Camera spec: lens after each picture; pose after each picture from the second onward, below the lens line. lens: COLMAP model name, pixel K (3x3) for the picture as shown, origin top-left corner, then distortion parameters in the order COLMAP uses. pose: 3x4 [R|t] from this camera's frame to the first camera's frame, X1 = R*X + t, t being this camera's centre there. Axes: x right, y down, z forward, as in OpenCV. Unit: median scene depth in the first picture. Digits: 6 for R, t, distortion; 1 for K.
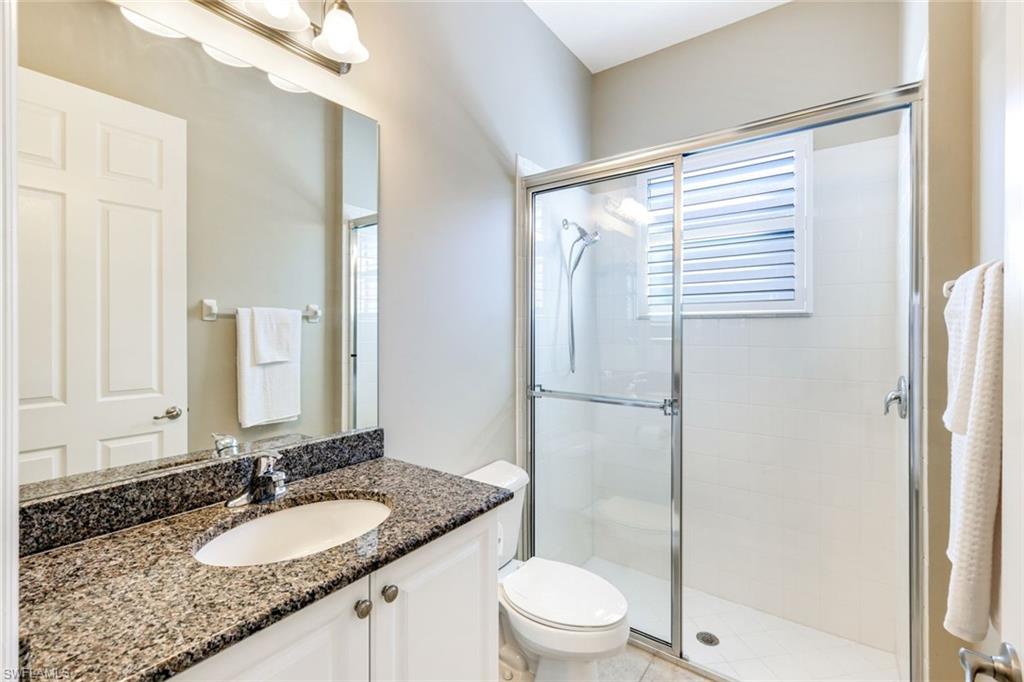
lens RADIAL K [[448.6, 0, 515.7], [0, 448.6, 334.5], [0, 0, 1]] dist [0.003602, 0.000524]
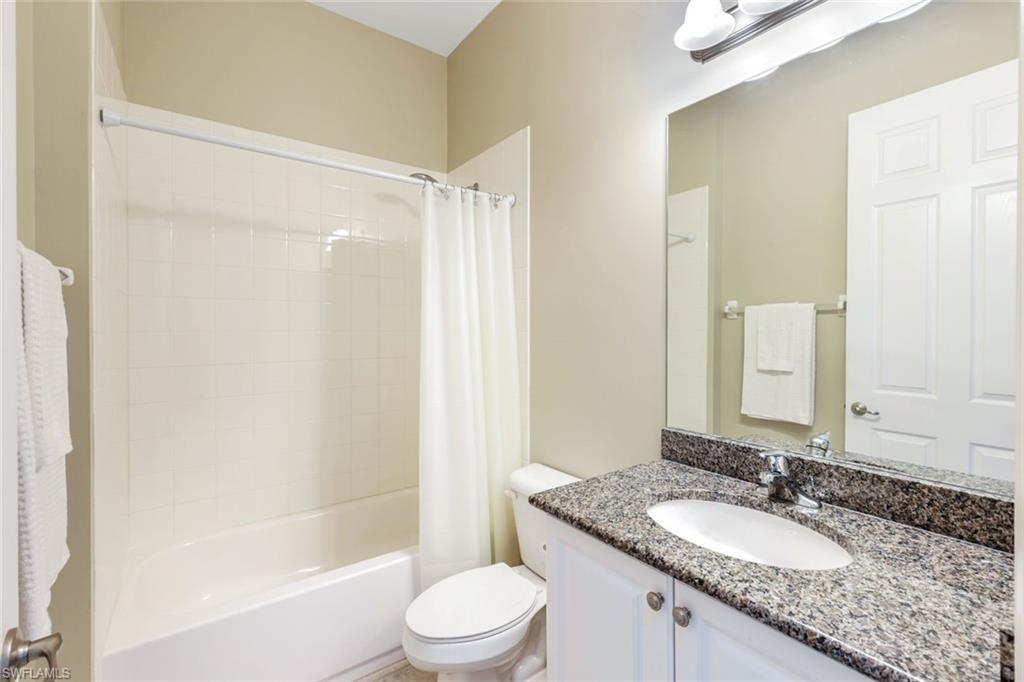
lens RADIAL K [[448.6, 0, 516.0], [0, 448.6, 335.7], [0, 0, 1]] dist [0.003602, 0.000524]
pose [[-0.312083, 0.017673, -0.949890, 0.585124], [-0.008669, 0.999732, 0.021449, -0.005883], [0.950015, 0.014928, -0.311846, 0.824885]]
